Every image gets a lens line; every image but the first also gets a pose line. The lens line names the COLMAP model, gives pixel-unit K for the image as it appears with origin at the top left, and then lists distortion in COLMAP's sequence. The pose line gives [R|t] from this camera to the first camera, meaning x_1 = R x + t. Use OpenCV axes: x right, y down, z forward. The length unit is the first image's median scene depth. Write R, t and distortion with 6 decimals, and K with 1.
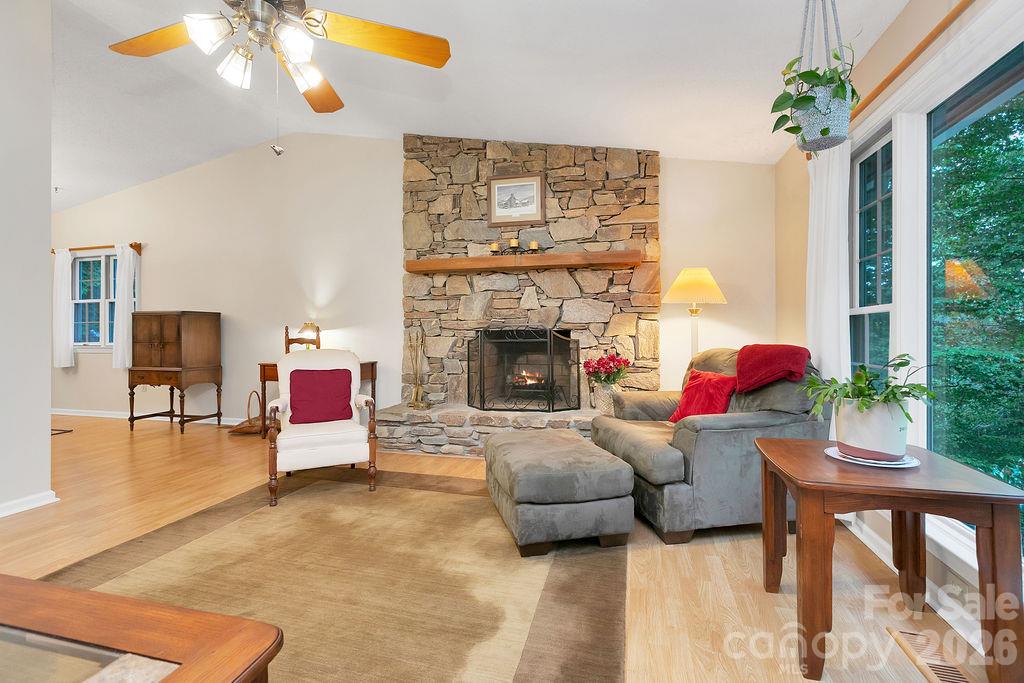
lens RADIAL K [[461.4, 0, 511.2], [0, 461.4, 337.4], [0, 0, 1]] dist [0.004204, -0.000819]
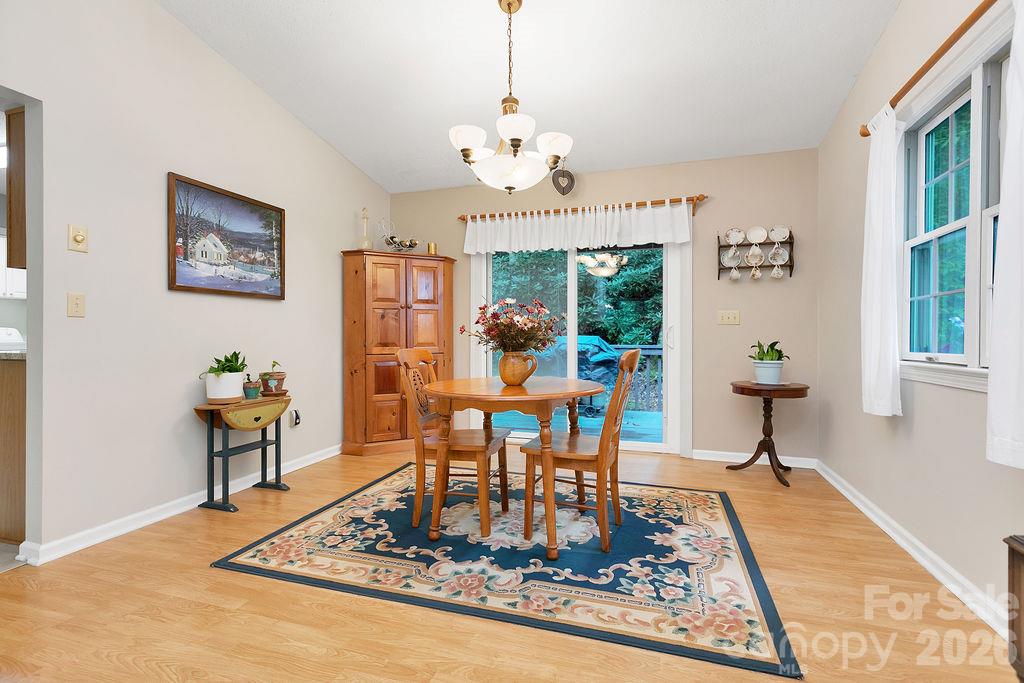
lens RADIAL K [[461.4, 0, 513.2], [0, 461.4, 344.7], [0, 0, 1]] dist [0.004204, -0.000819]
pose [[-0.041791, 0.011863, -0.999056, -0.565471], [0.000843, 0.999930, 0.011838, -0.000053], [0.999126, -0.000347, -0.041798, 0.708906]]
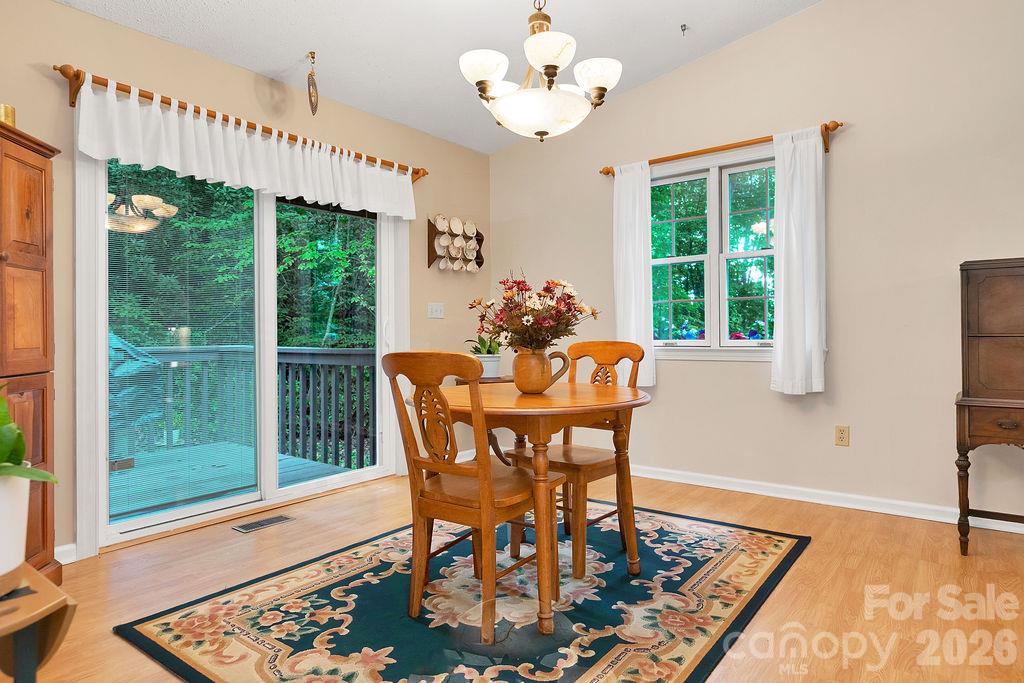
lens RADIAL K [[610.8, 0, 511.1], [0, 610.8, 332.7], [0, 0, 1]] dist [-0.000948, 0.000203]
pose [[0.928891, -0.012685, -0.370136, -0.840876], [0.013503, 0.999909, -0.000381, 0.000509], [0.370107, -0.004644, 0.928977, 0.298371]]
